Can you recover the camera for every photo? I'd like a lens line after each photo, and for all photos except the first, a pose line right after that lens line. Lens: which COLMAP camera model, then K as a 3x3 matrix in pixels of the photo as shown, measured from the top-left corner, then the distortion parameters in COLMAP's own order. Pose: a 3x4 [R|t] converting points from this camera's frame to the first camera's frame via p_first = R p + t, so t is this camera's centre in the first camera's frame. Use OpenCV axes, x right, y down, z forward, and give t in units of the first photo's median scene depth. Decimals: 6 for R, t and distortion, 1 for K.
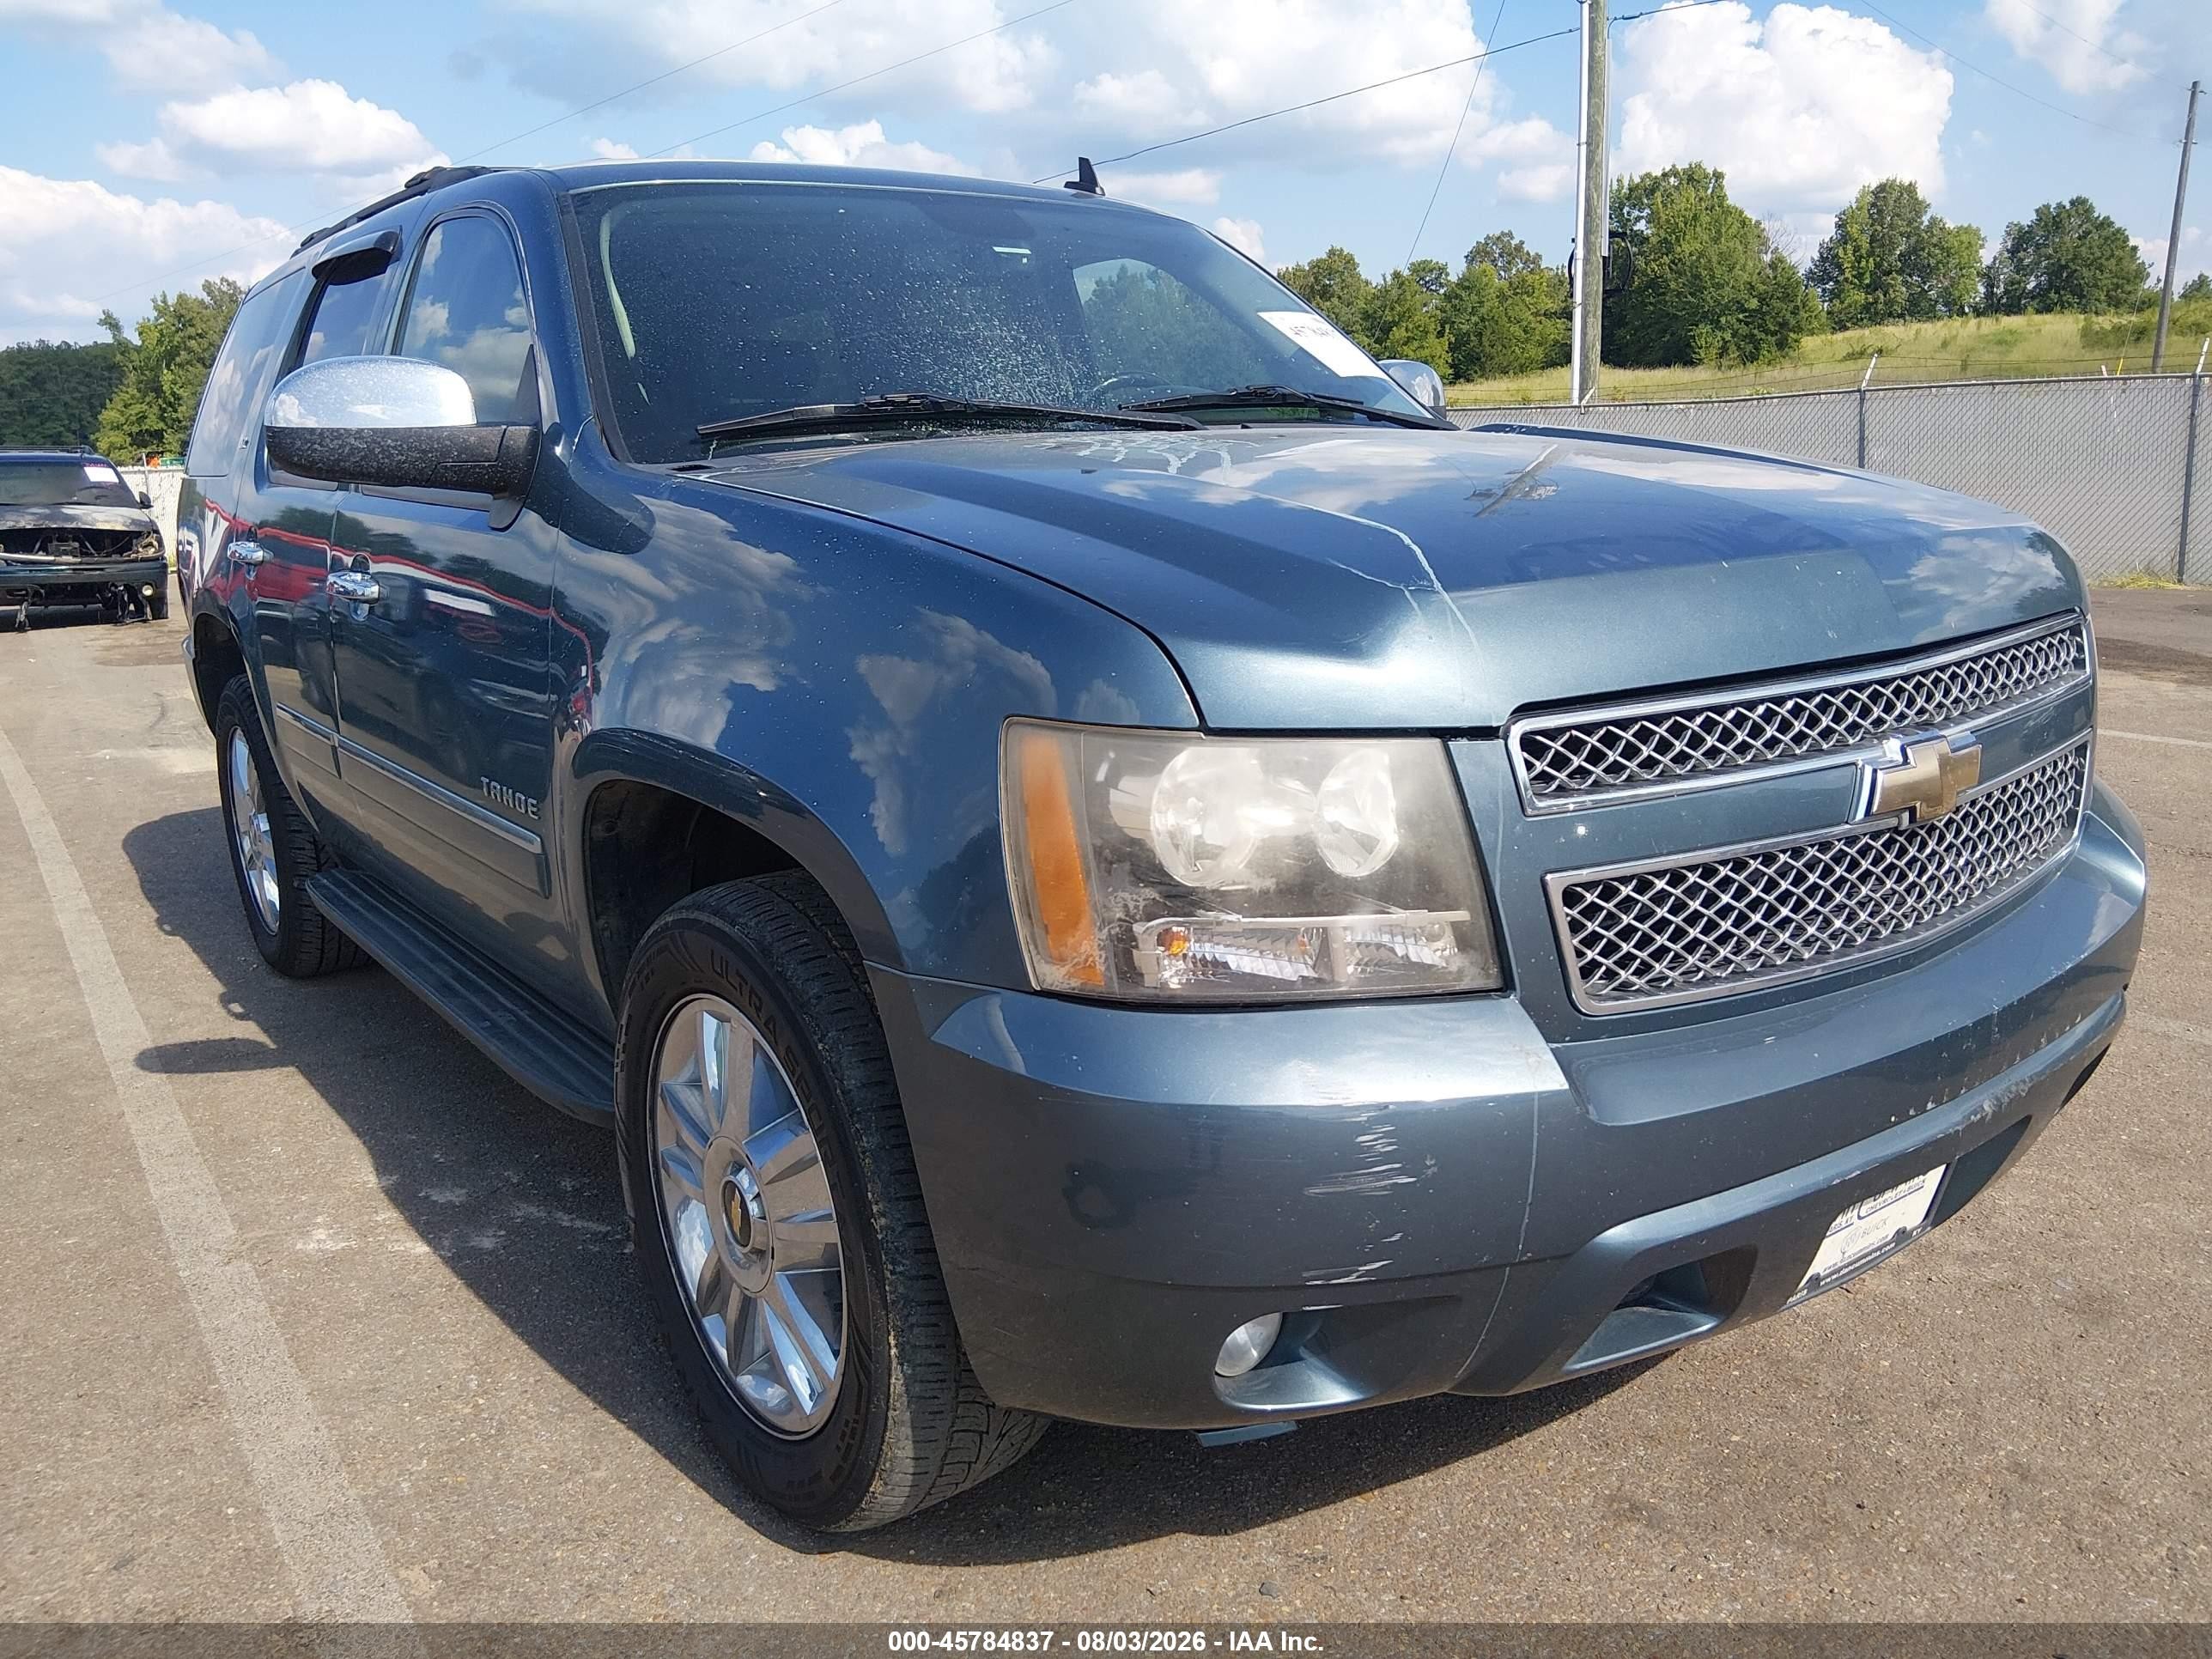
lens RADIAL K [[1653.8, 0, 1106.0], [0, 1653.8, 829.5], [0, 0, 1]] dist [0.081384, -0.127539]
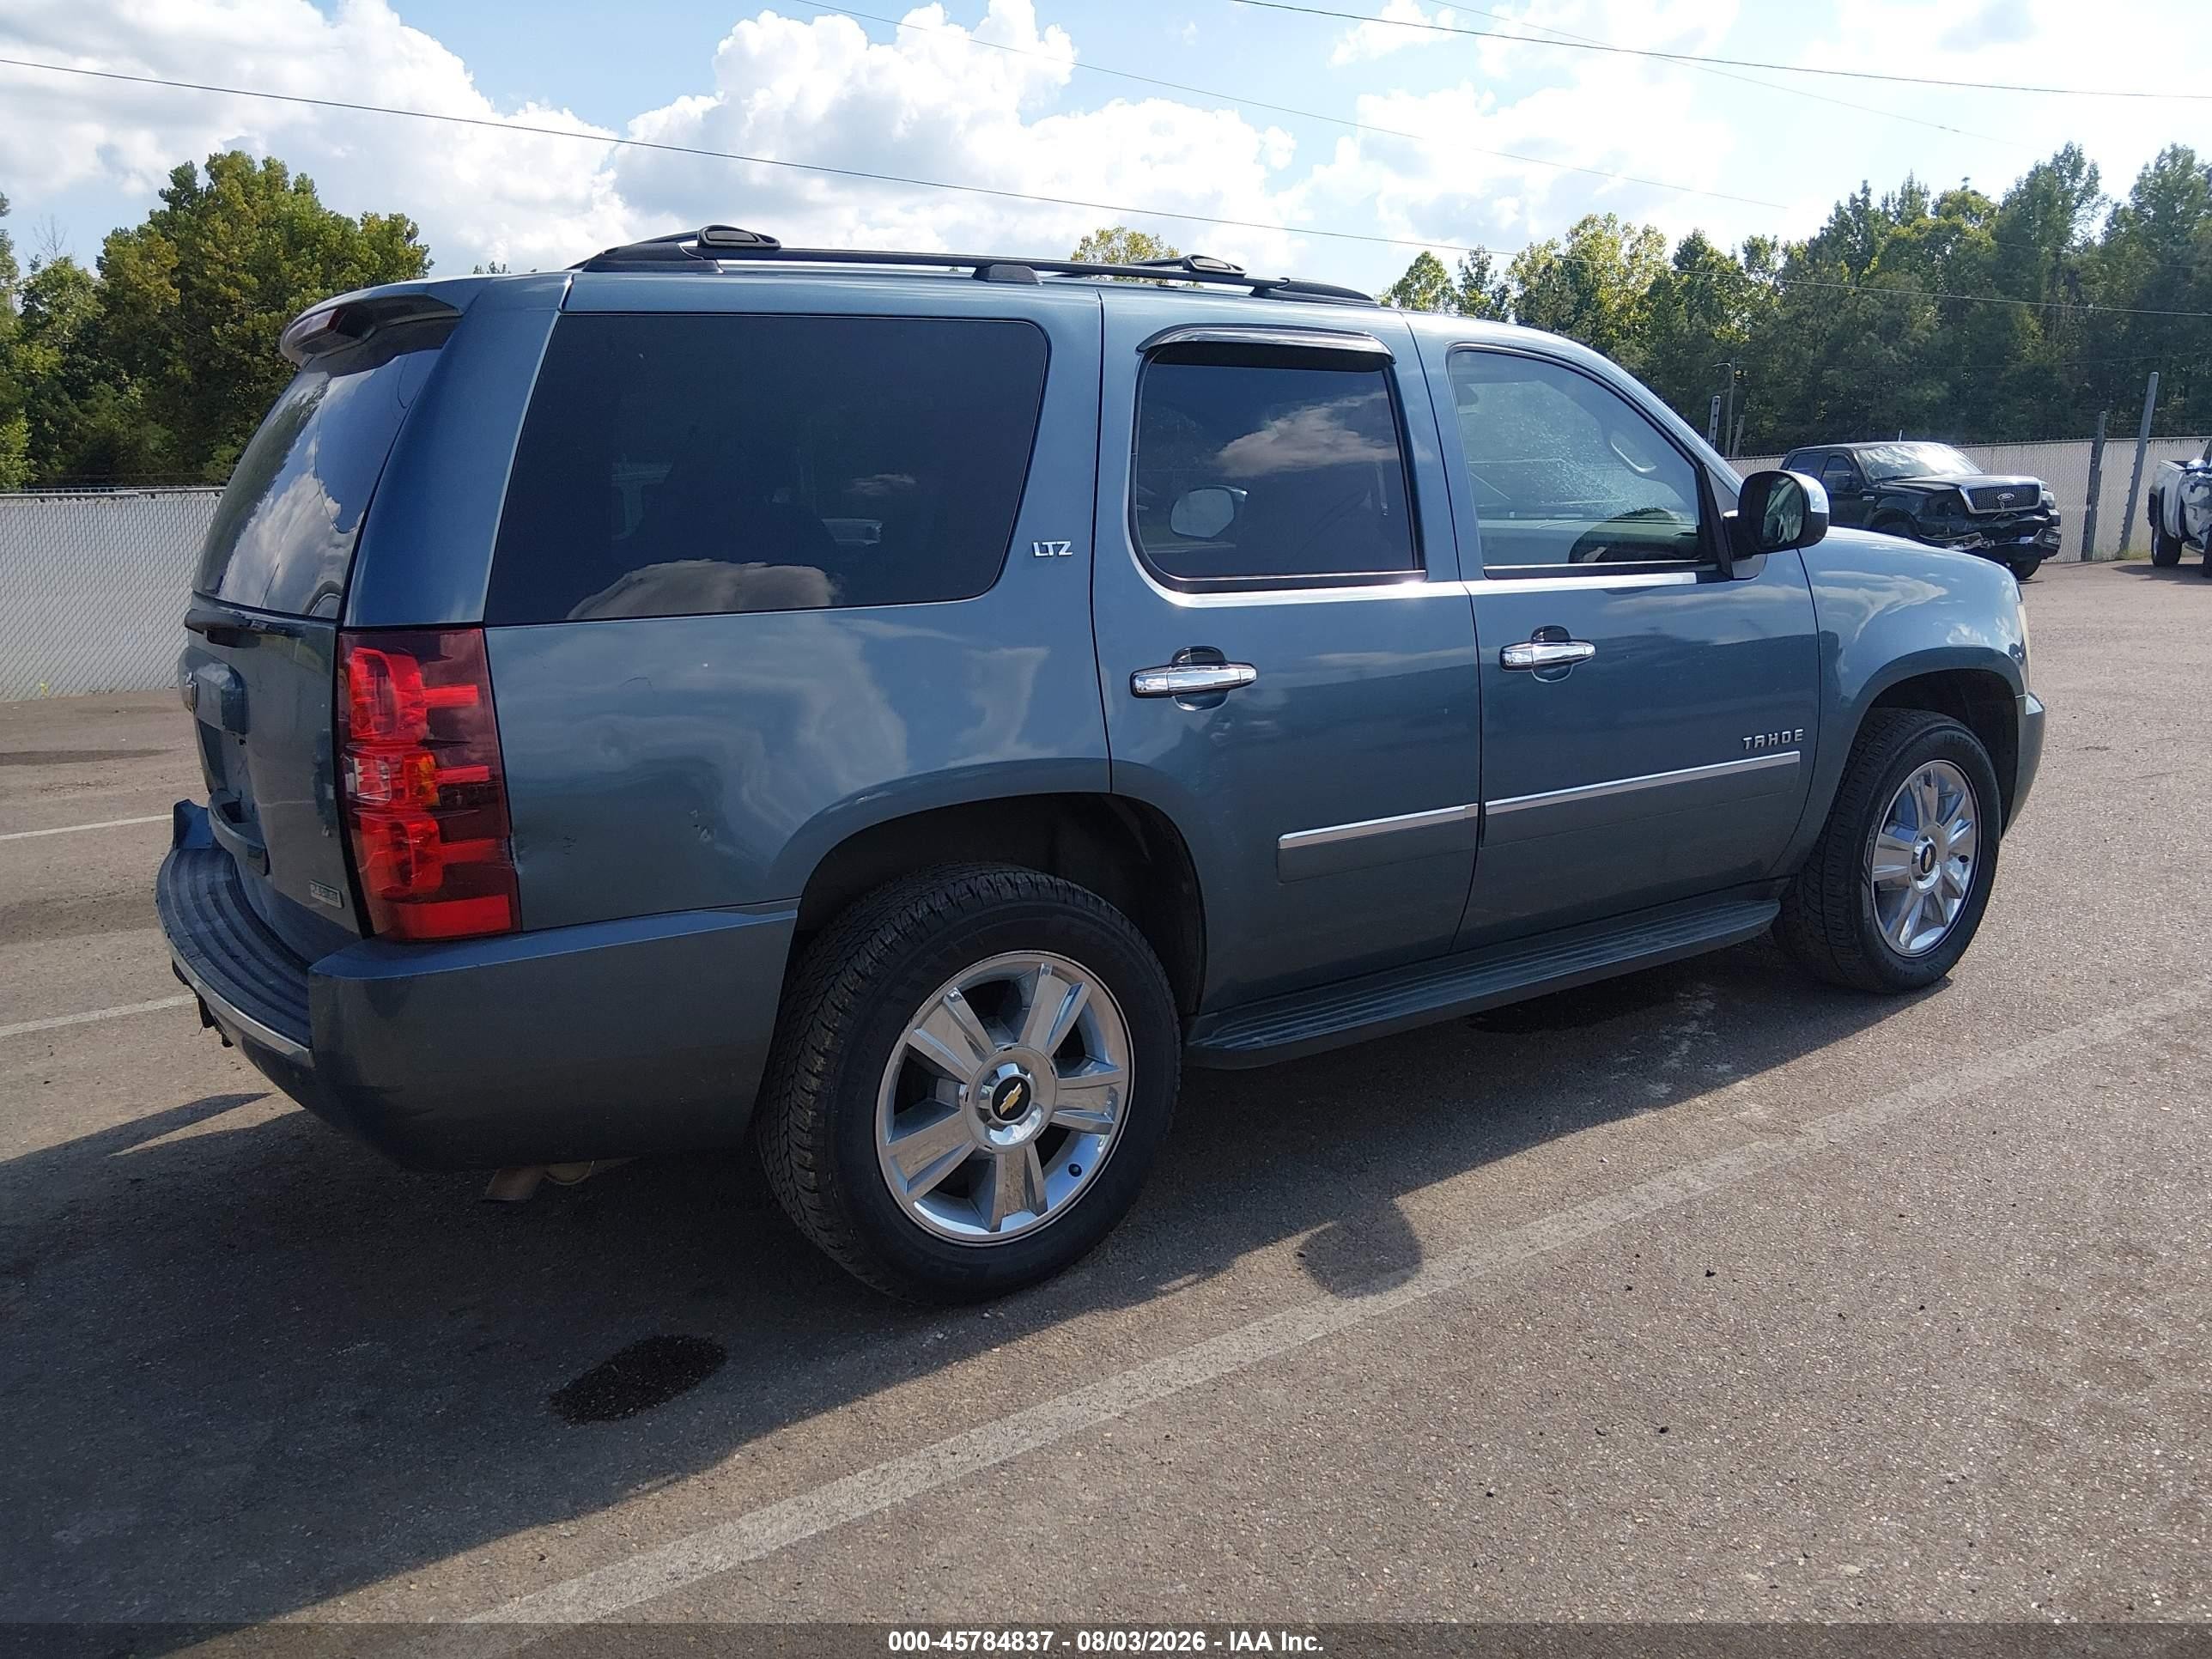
lens RADIAL K [[1653.8, 0, 1106.0], [0, 1653.8, 829.5], [0, 0, 1]] dist [0.081384, -0.127539]
pose [[0.050651, -0.180457, 0.982278, -1.283575], [0.249683, 0.954596, 0.162496, -0.227907], [-0.967002, 0.237027, 0.093408, 0.966040]]
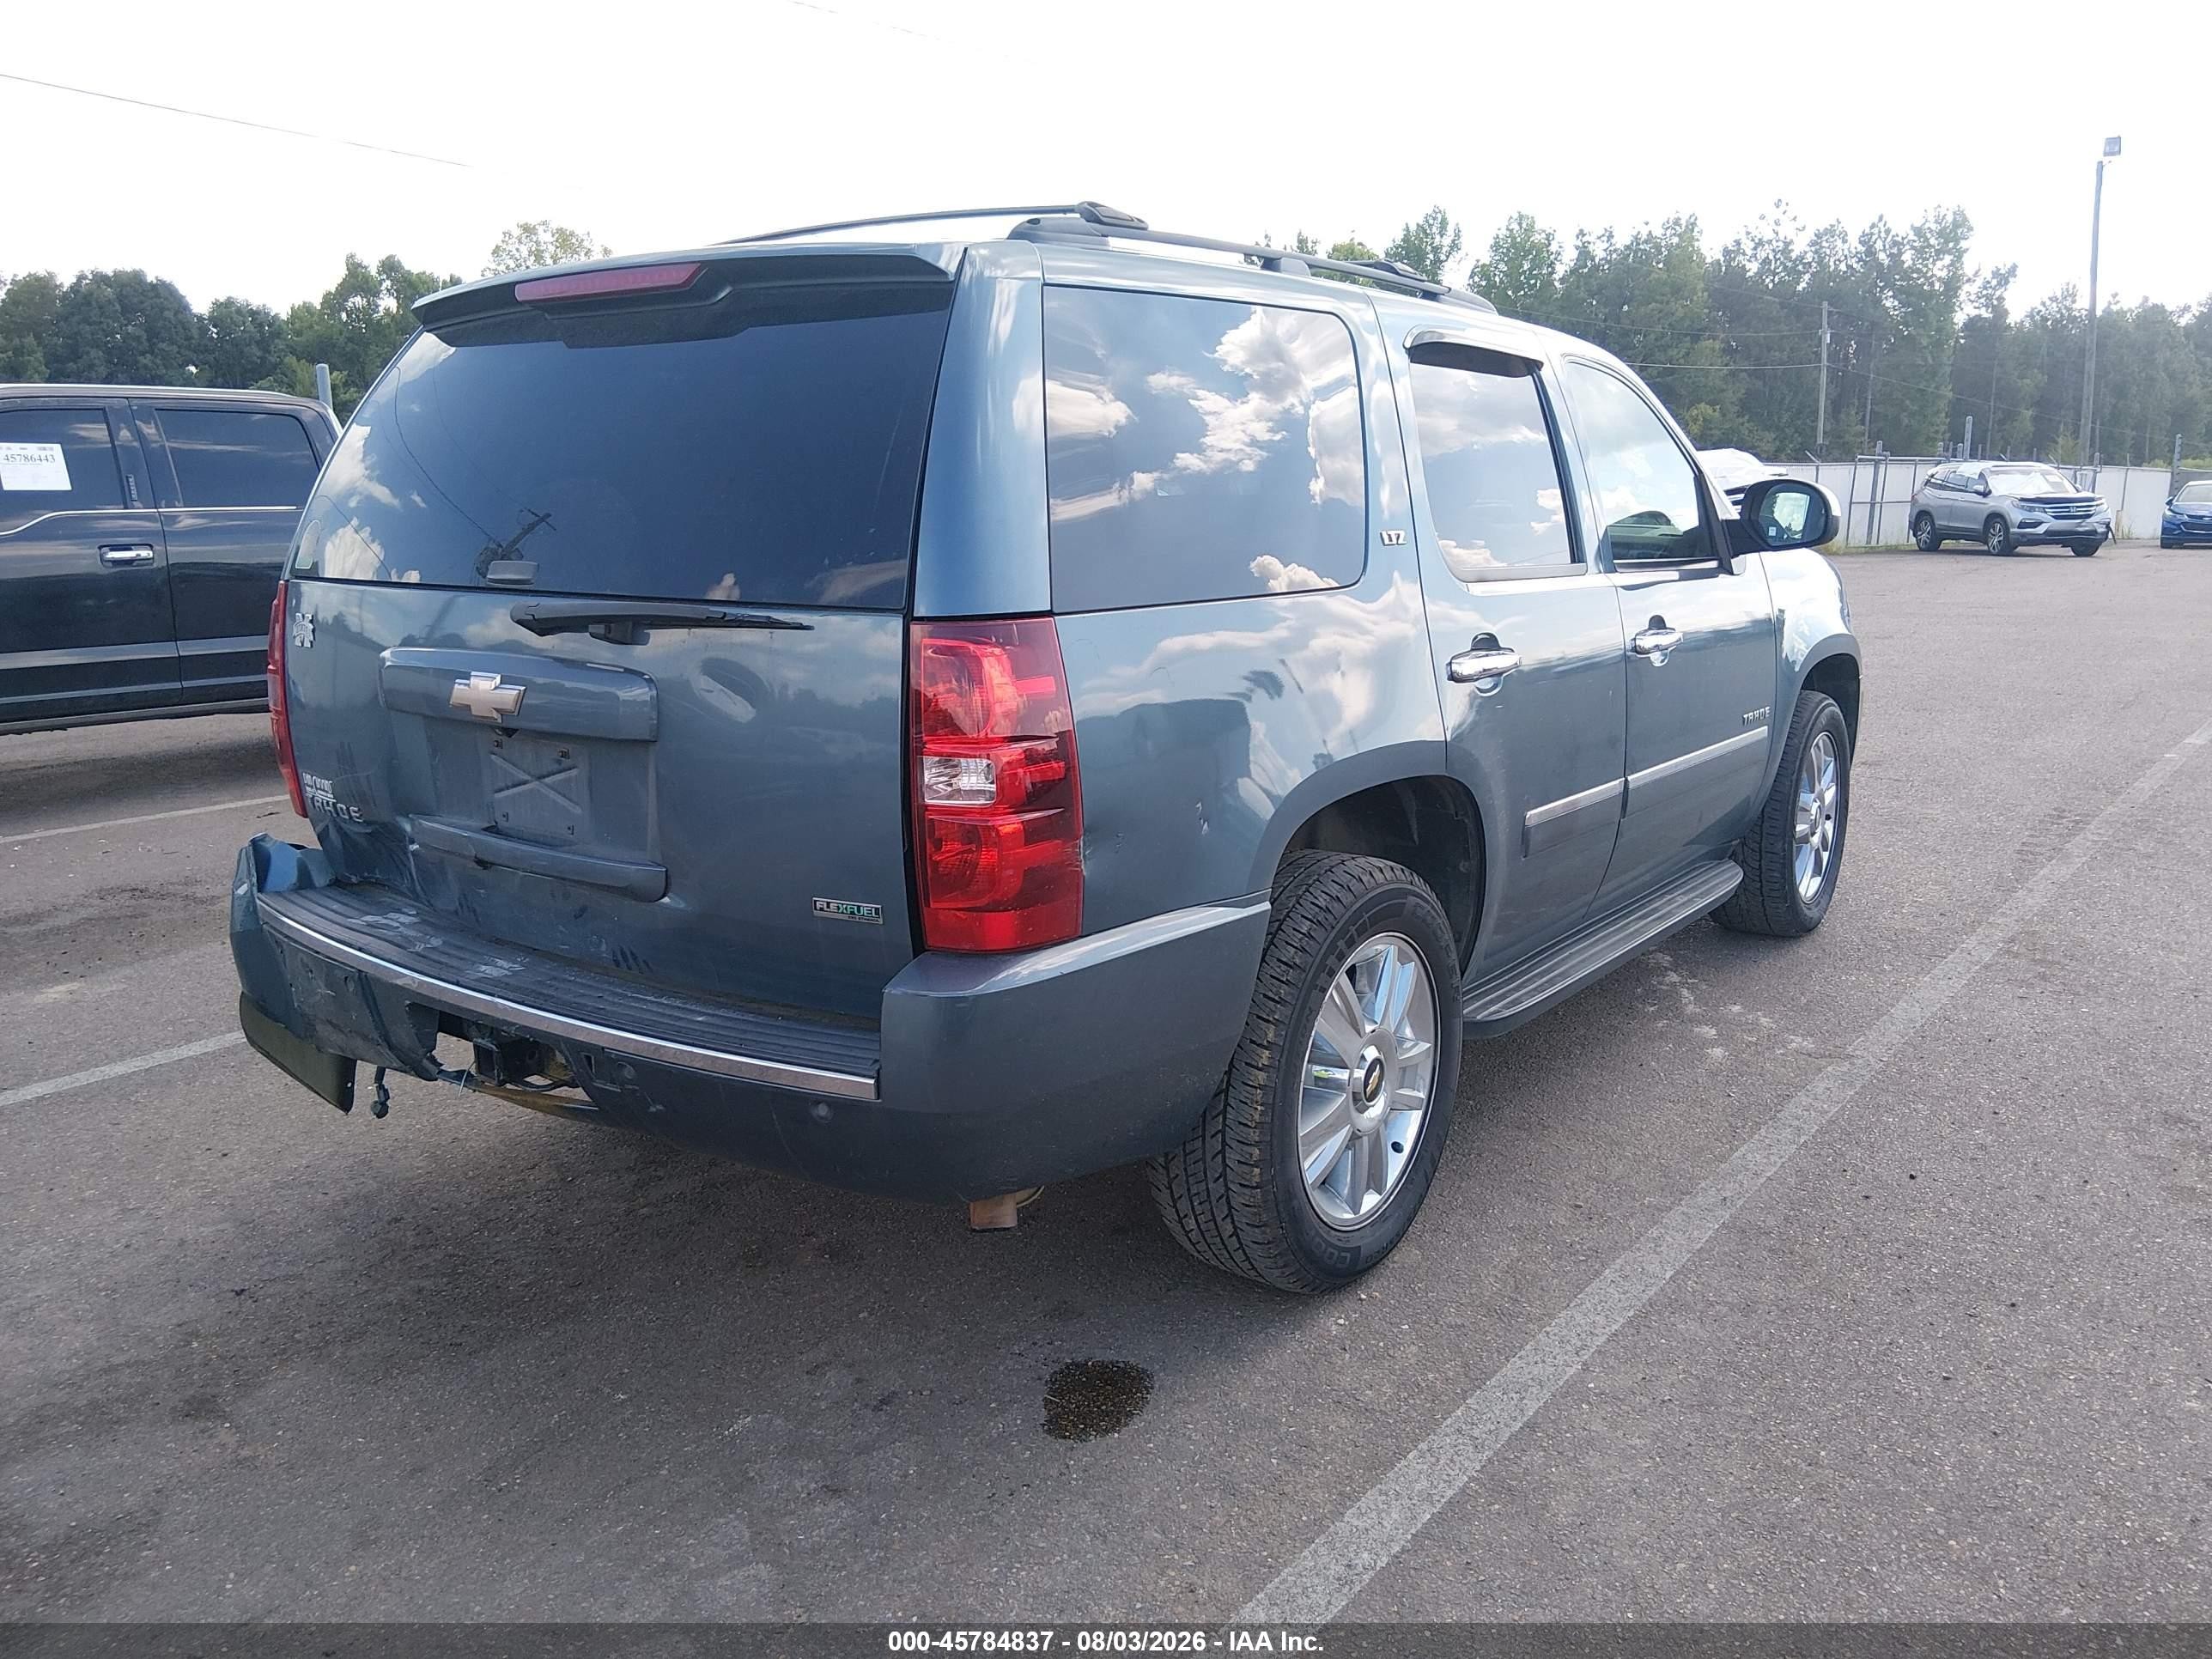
lens RADIAL K [[1653.8, 0, 1106.0], [0, 1653.8, 829.5], [0, 0, 1]] dist [0.081384, -0.127539]
pose [[-0.264939, -0.167525, 0.949601, -1.241529], [0.235086, 0.943856, 0.232100, -0.314335], [-0.935170, 0.284730, -0.210681, 1.349221]]
